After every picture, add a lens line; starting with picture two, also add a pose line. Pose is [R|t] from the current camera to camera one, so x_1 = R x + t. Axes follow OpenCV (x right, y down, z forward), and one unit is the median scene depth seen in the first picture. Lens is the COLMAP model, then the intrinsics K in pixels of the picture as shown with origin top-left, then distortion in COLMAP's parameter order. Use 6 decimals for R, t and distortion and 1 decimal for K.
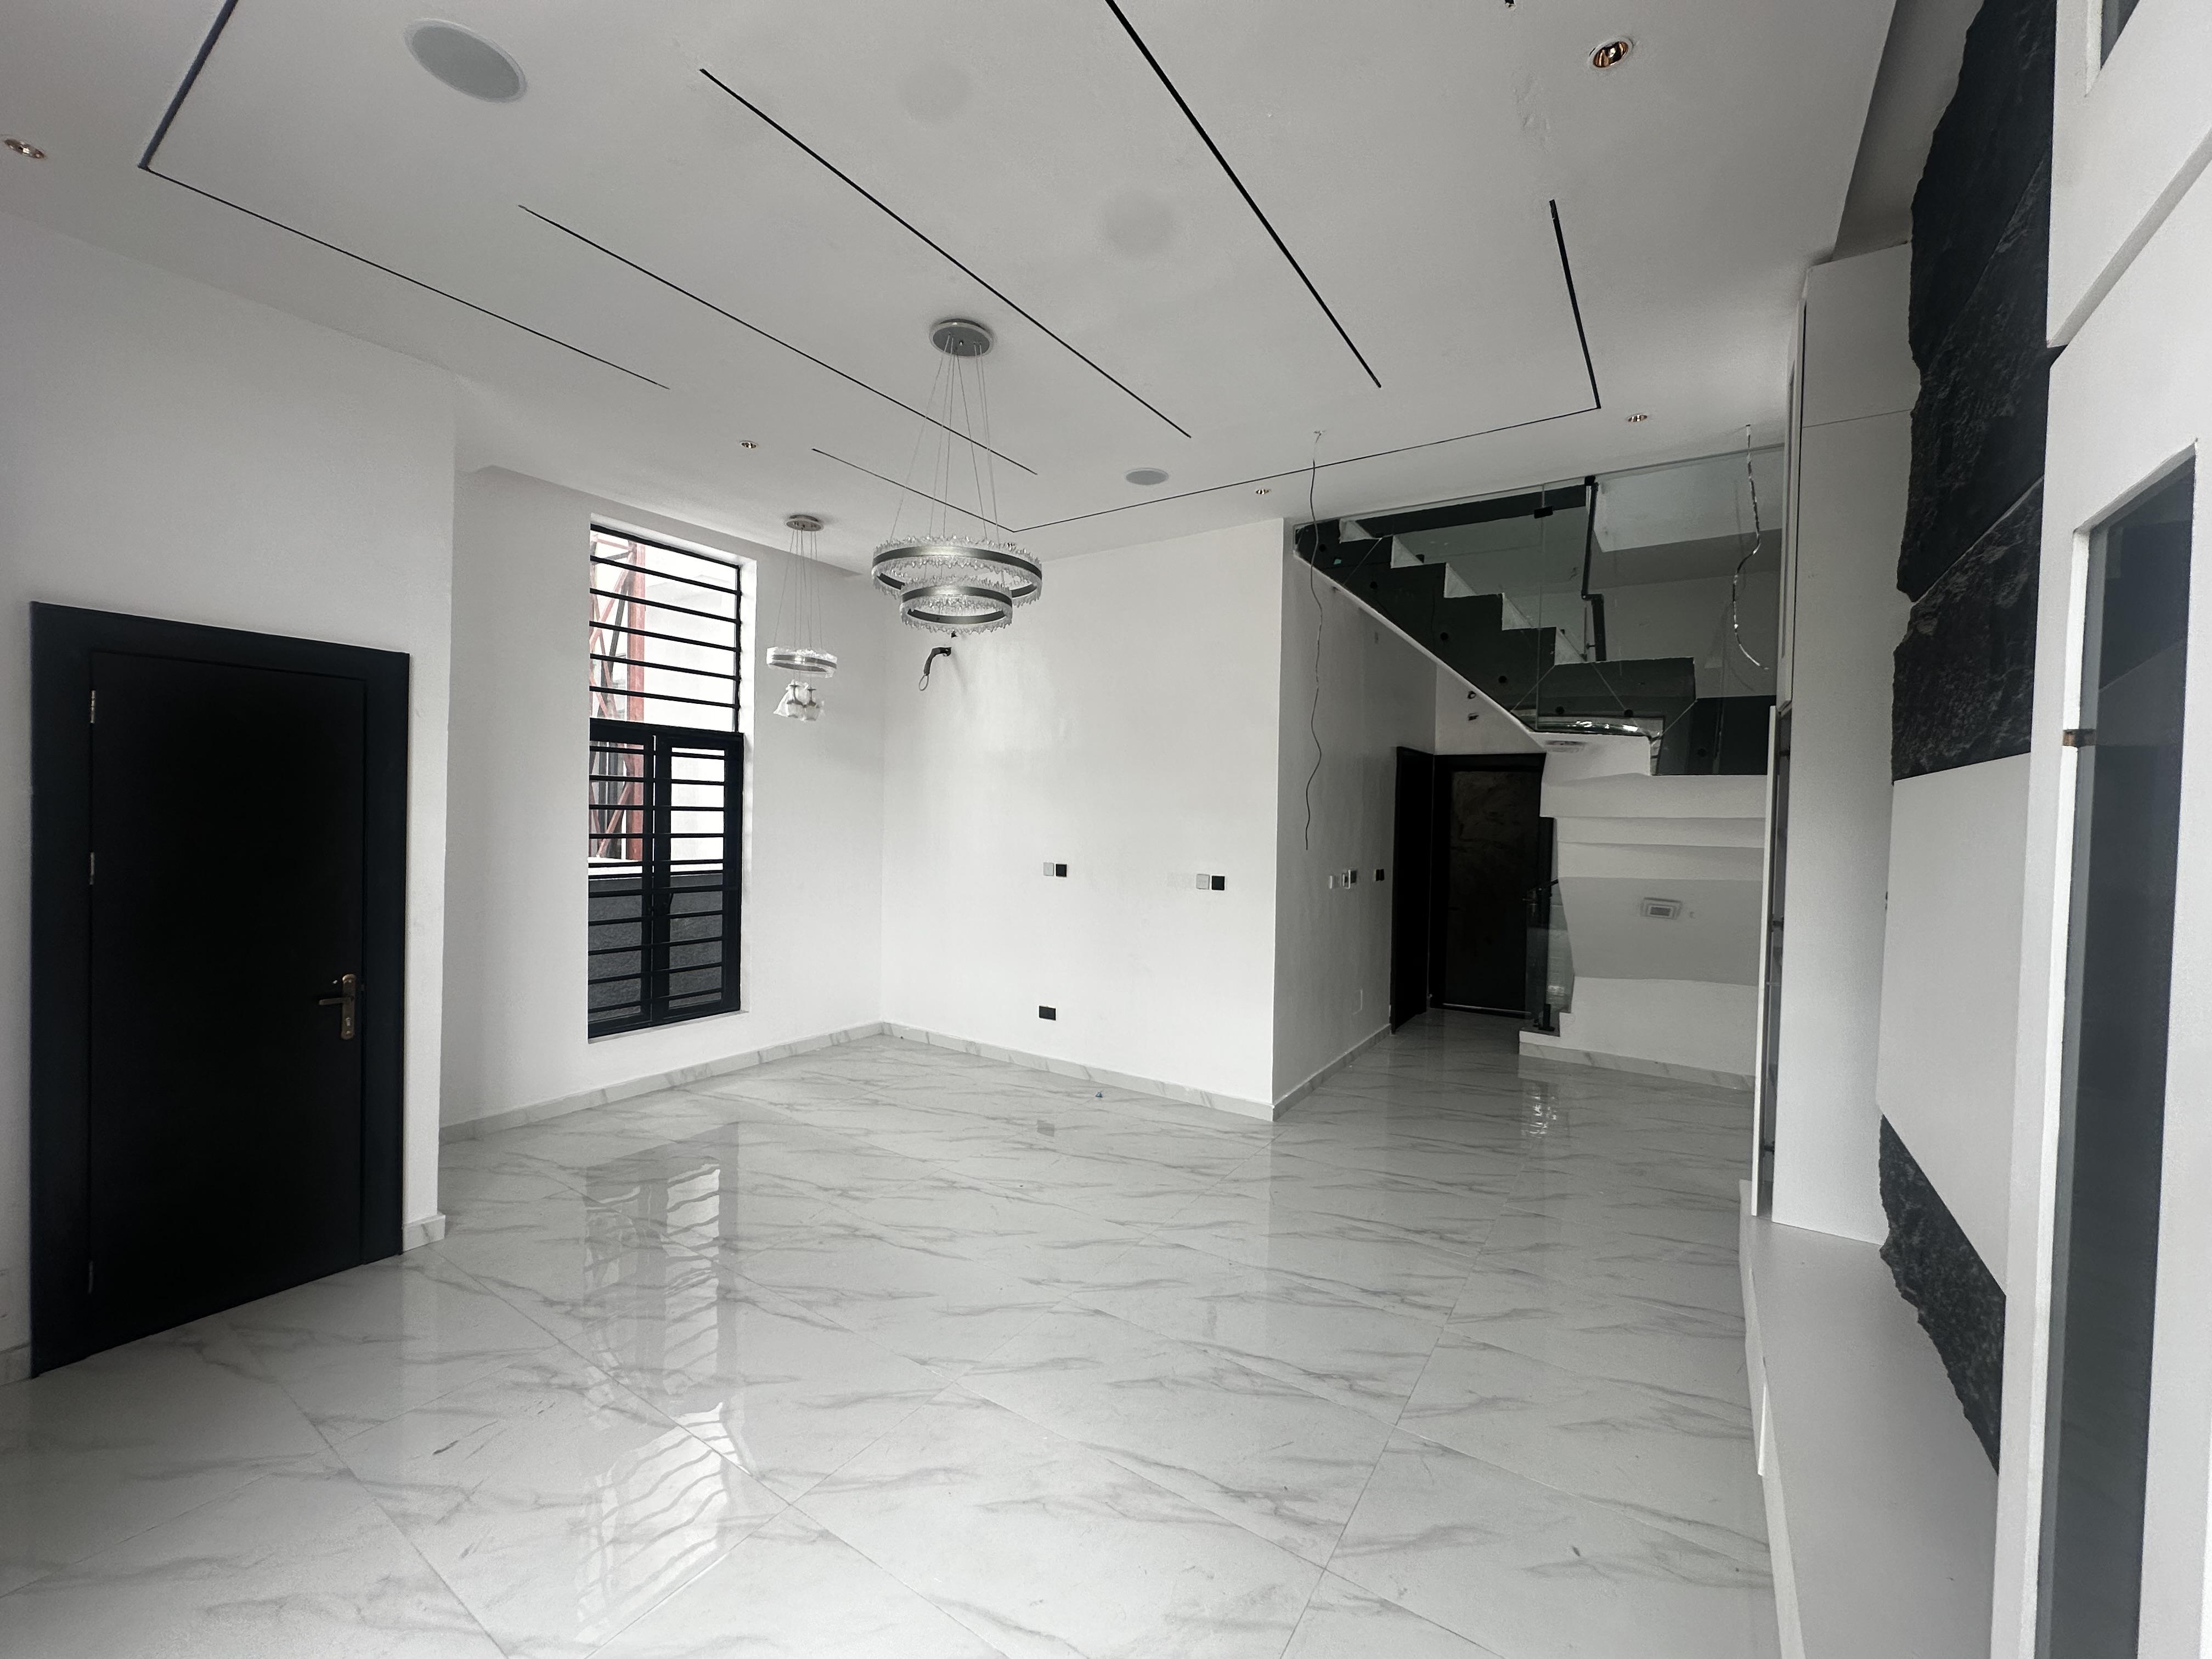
lens RADIAL K [[885.1, 0, 1099.8], [0, 885.1, 828.4], [0, 0, 1]] dist [-0.002106, 0.001000]
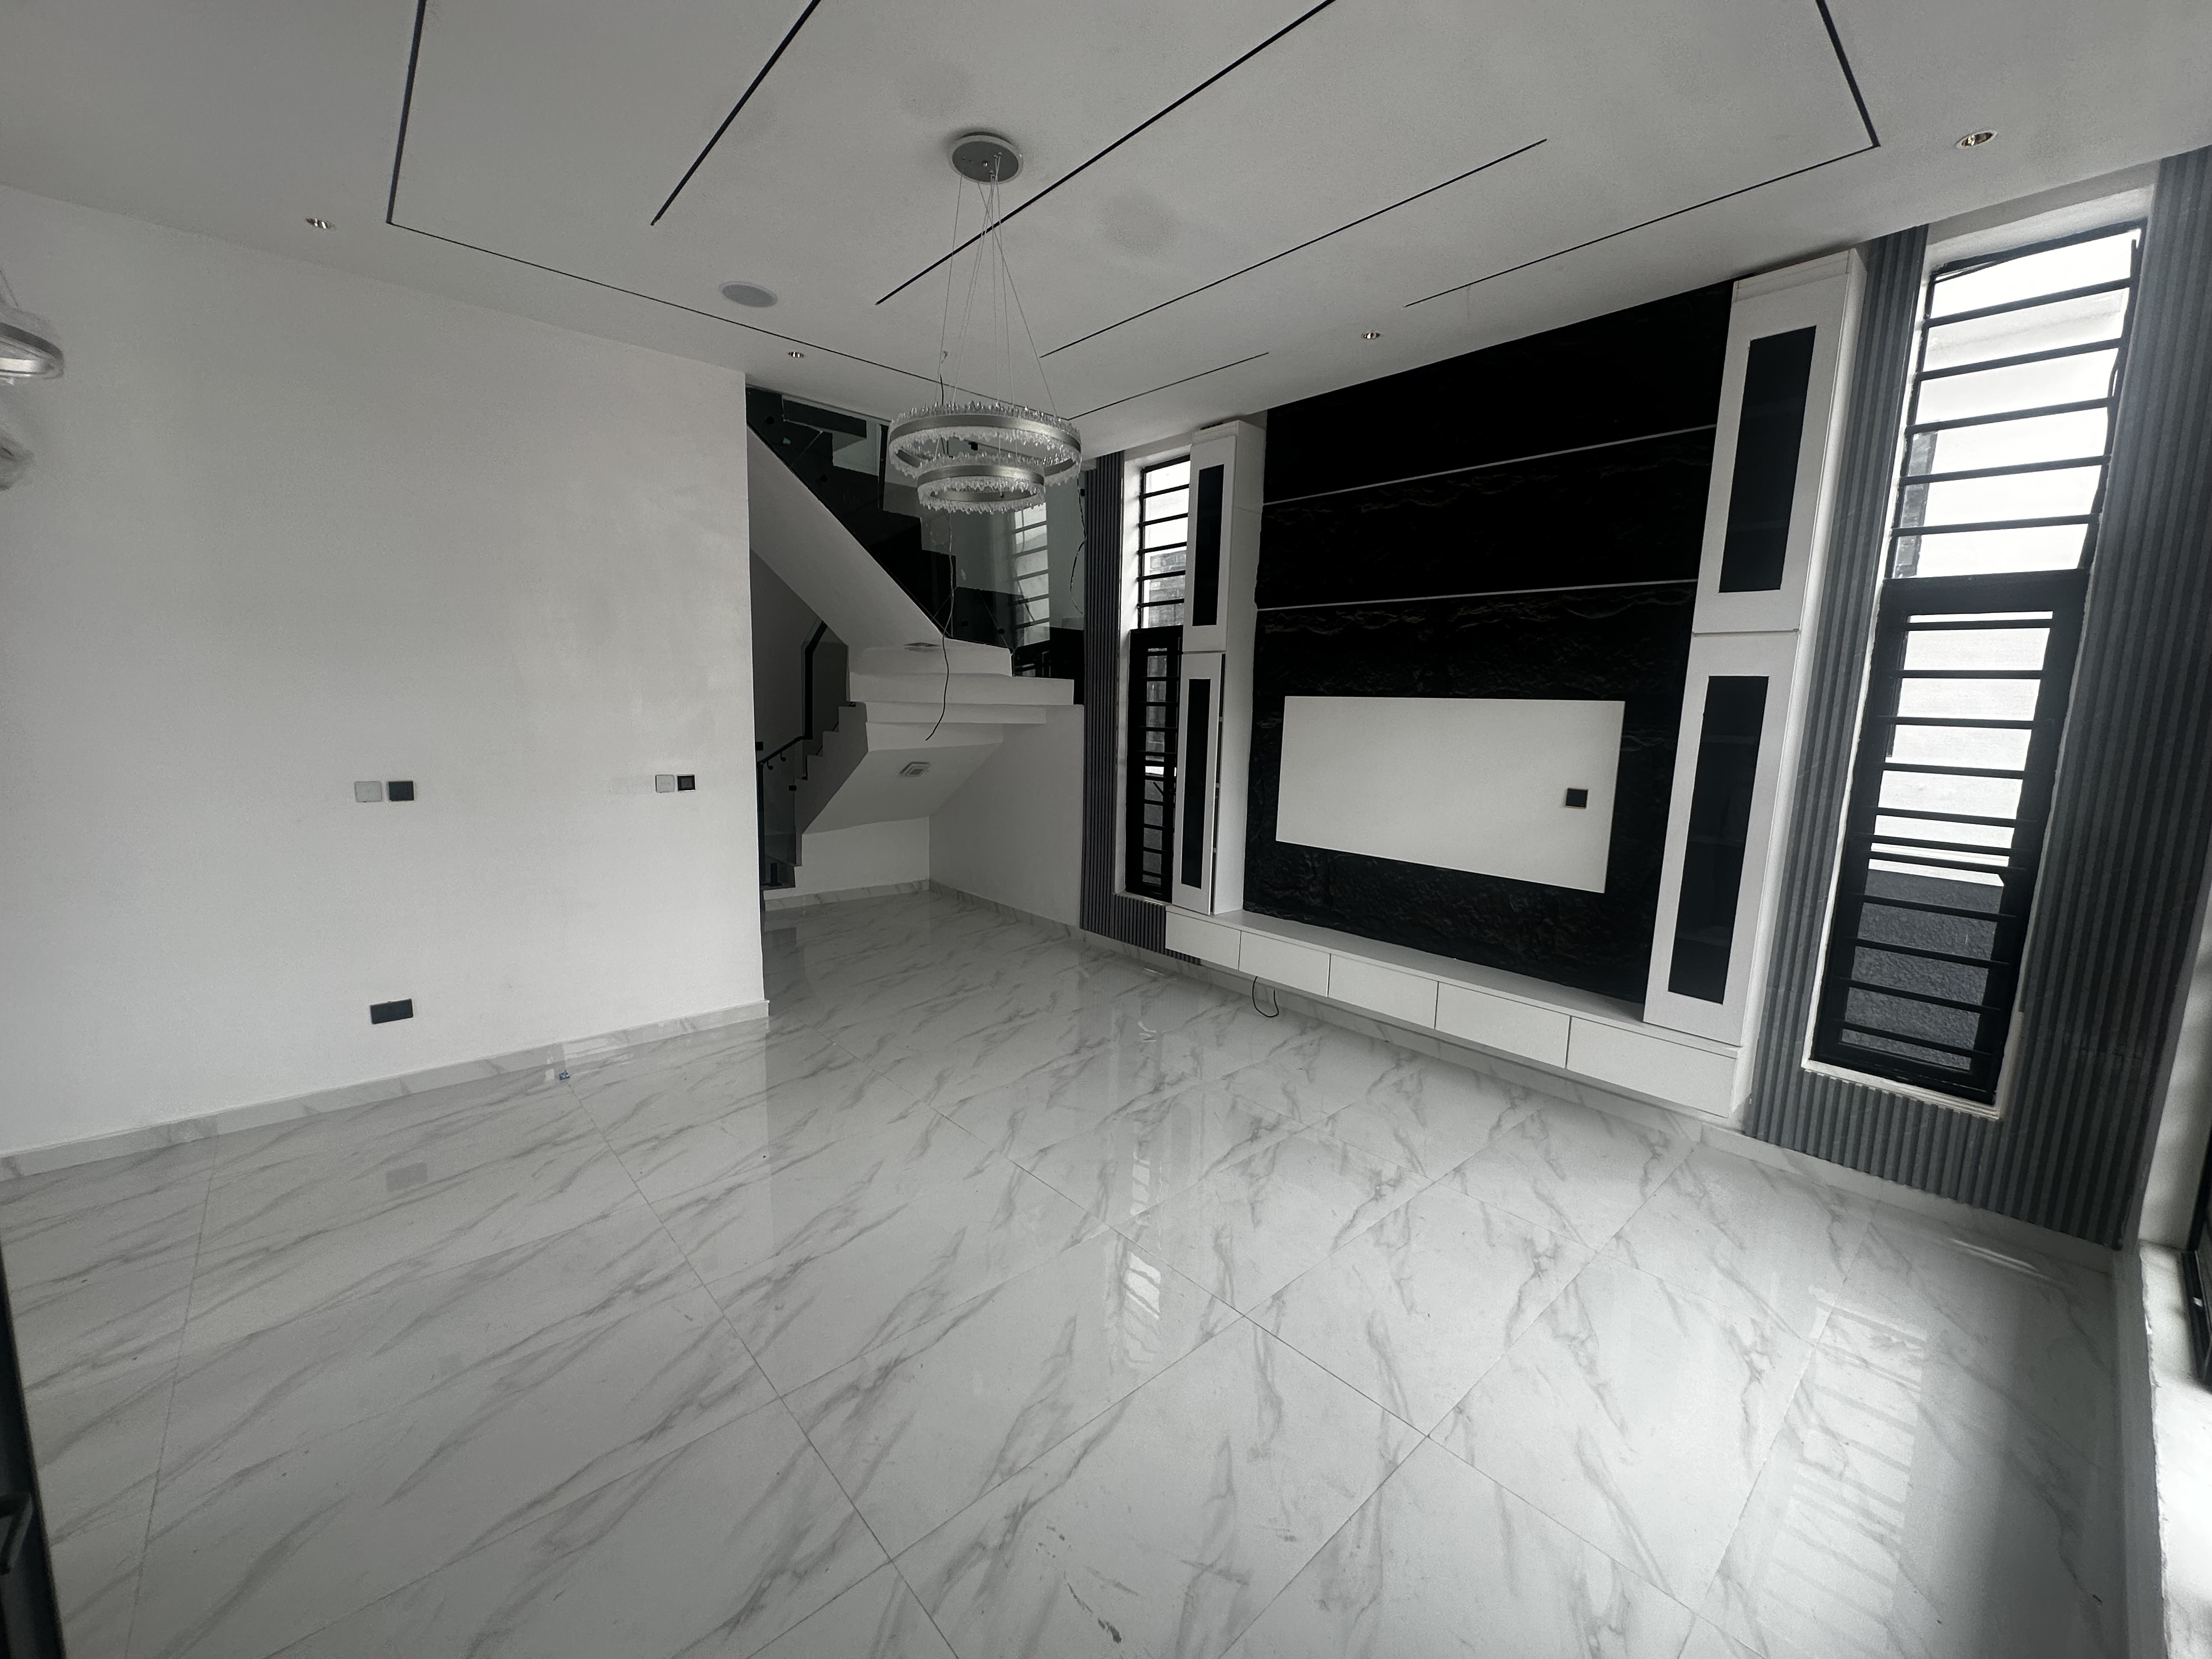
lens RADIAL K [[885.1, 0, 1103.8], [0, 885.1, 827.7], [0, 0, 1]] dist [-0.002106, 0.001000]
pose [[0.246301, -0.147459, 0.957910, -0.705610], [-0.002042, 0.988277, 0.152659, -0.033531], [-0.969191, -0.039556, 0.243113, 0.449511]]
